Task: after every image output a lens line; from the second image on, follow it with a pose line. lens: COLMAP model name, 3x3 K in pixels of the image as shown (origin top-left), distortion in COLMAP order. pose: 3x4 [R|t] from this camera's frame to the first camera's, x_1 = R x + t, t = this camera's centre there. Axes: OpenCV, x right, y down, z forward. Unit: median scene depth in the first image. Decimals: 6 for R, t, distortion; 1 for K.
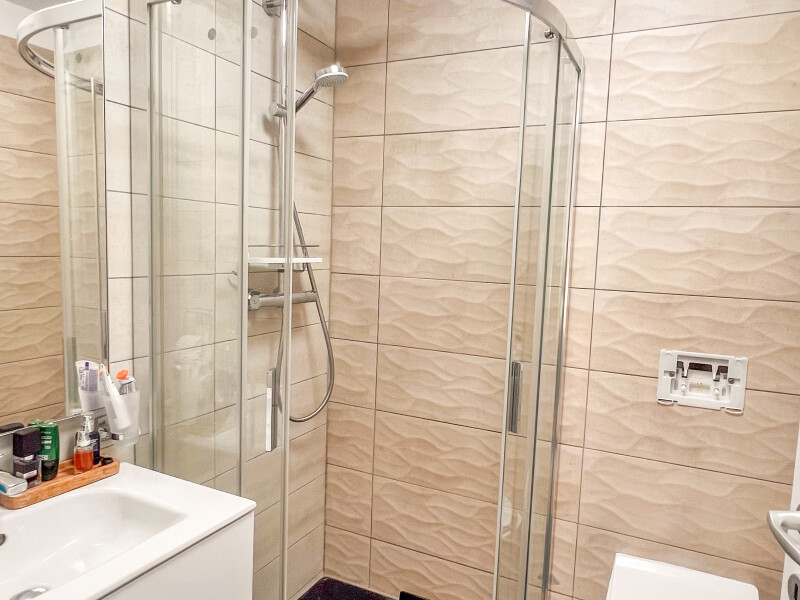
lens RADIAL K [[566.4, 0, 391.7], [0, 566.4, 298.2], [0, 0, 1]] dist [-0.006246, -0.008364]
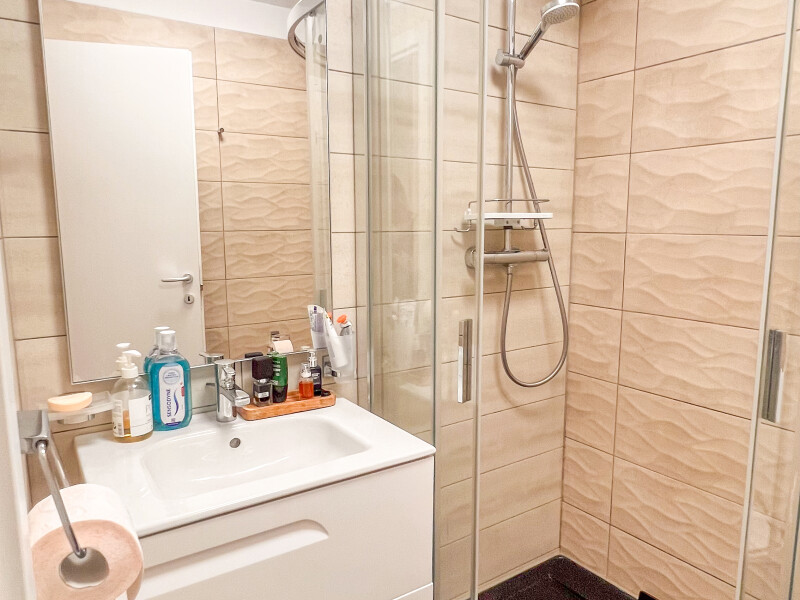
lens RADIAL K [[566.4, 0, 398.6], [0, 566.4, 301.7], [0, 0, 1]] dist [-0.006246, -0.008364]
pose [[0.867832, 0.030556, -0.495917, 0.118122], [-0.011908, 0.999100, 0.040721, 0.037465], [0.496715, -0.029434, 0.867415, 0.062505]]
